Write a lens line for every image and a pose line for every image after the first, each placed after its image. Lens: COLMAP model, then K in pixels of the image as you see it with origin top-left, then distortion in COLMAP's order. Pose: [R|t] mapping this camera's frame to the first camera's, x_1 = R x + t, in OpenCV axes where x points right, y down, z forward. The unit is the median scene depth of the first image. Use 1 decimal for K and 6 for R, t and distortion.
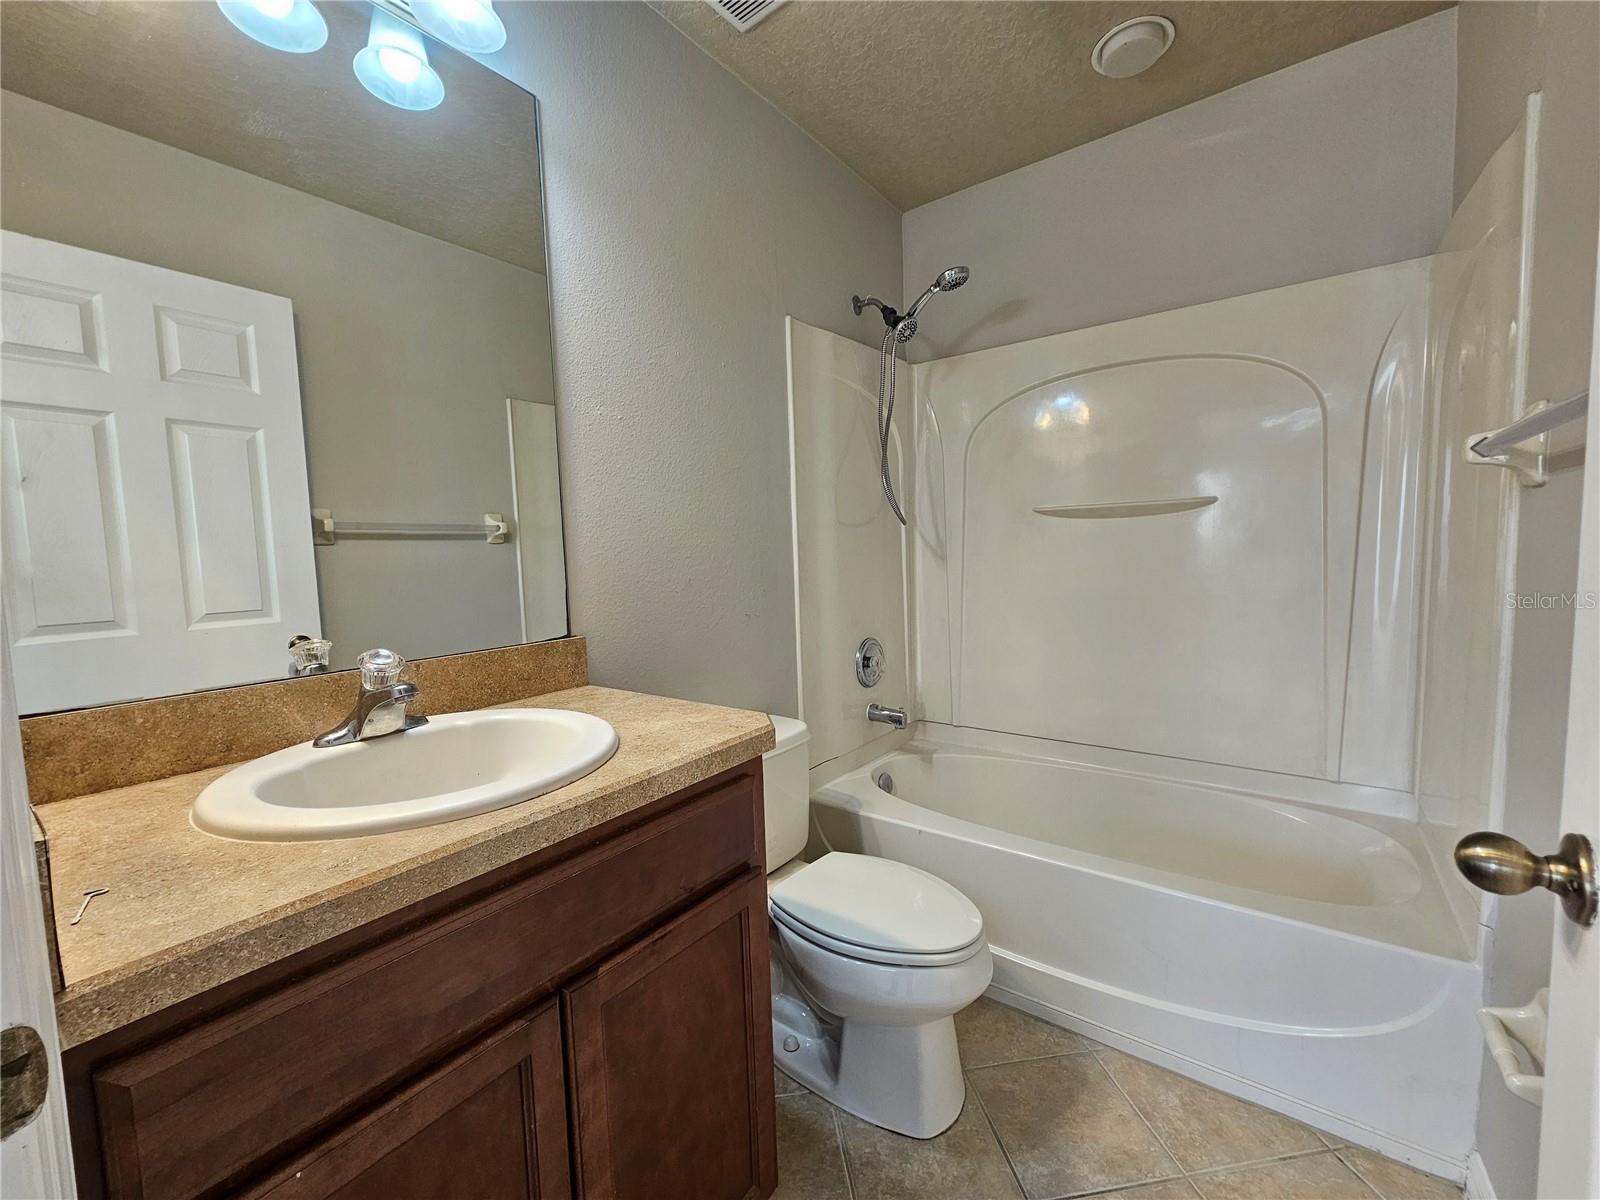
lens RADIAL K [[650.0, 0, 806.8], [0, 650.0, 604.5], [0, 0, 1]] dist [-0.003091, 0.000399]
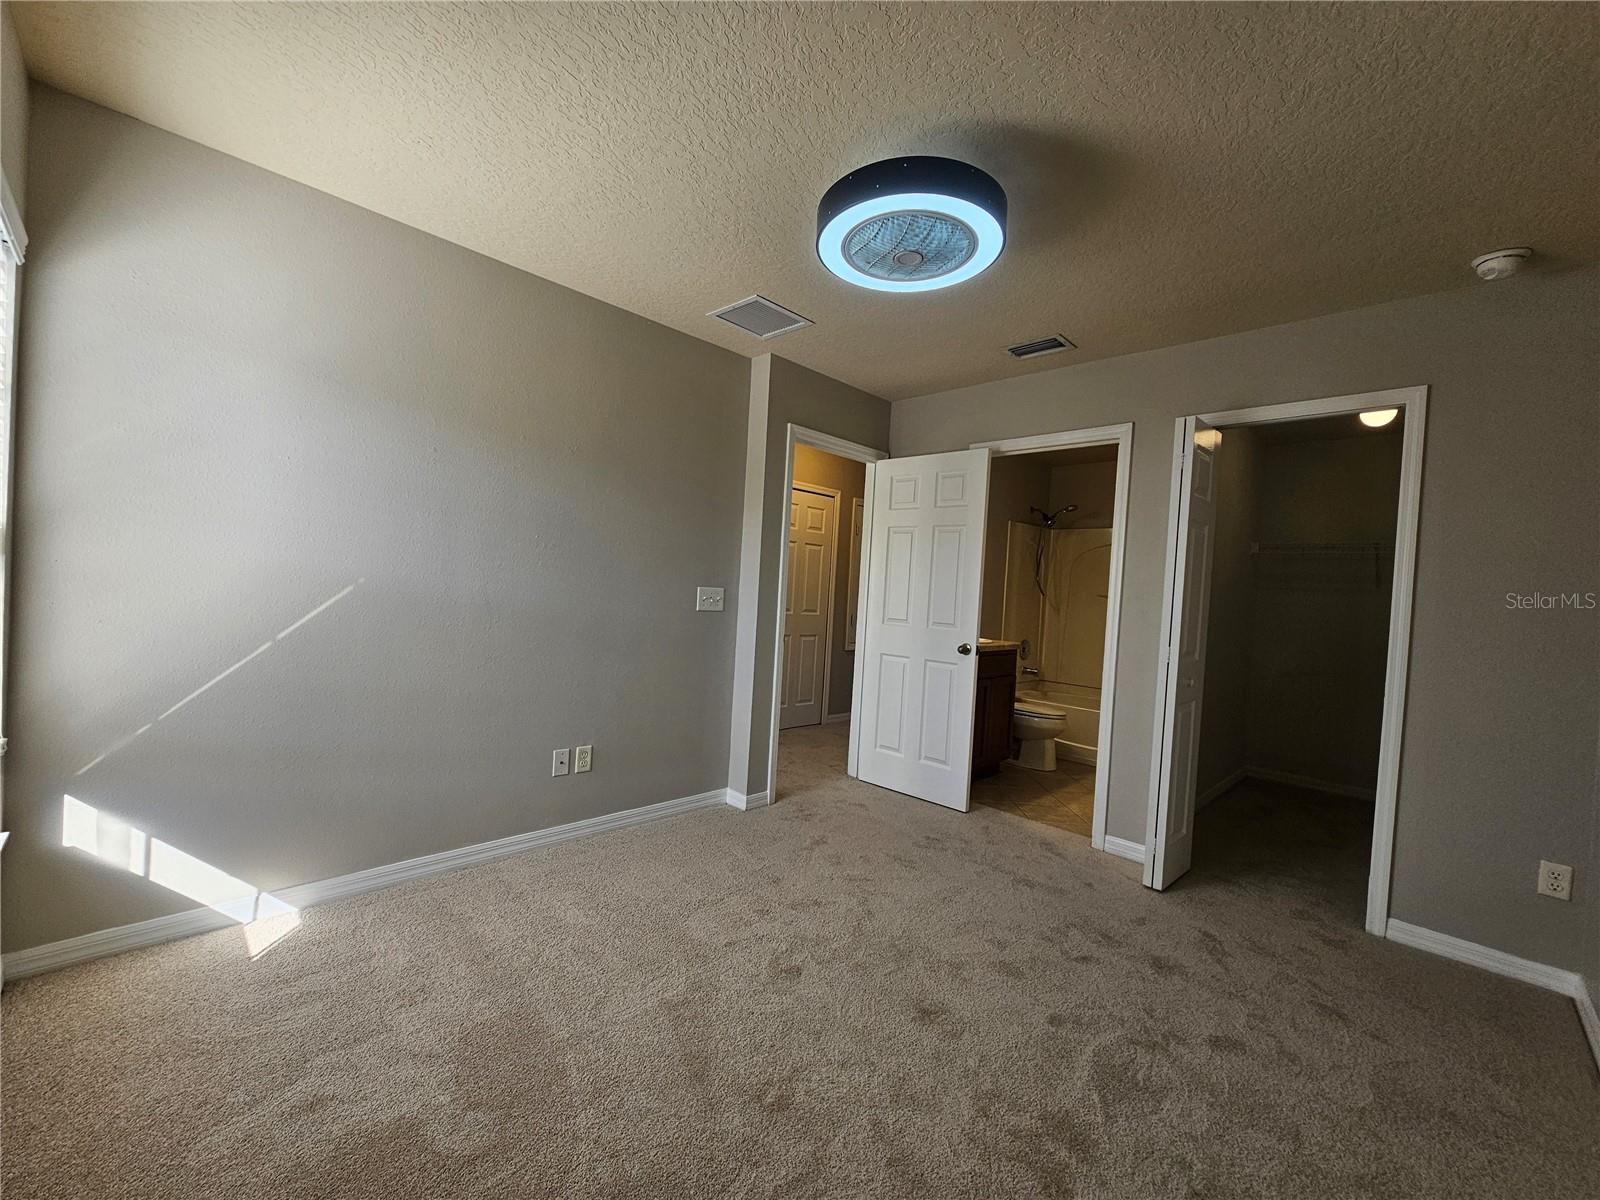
lens RADIAL K [[650.0, 0, 799.6], [0, 650.0, 598.2], [0, 0, 1]] dist [-0.003091, 0.000399]
pose [[0.987139, 0.090104, -0.132056, -0.441697], [-0.098967, 0.993148, -0.062155, 0.132591], [0.125550, 0.074425, 0.989292, -1.572908]]
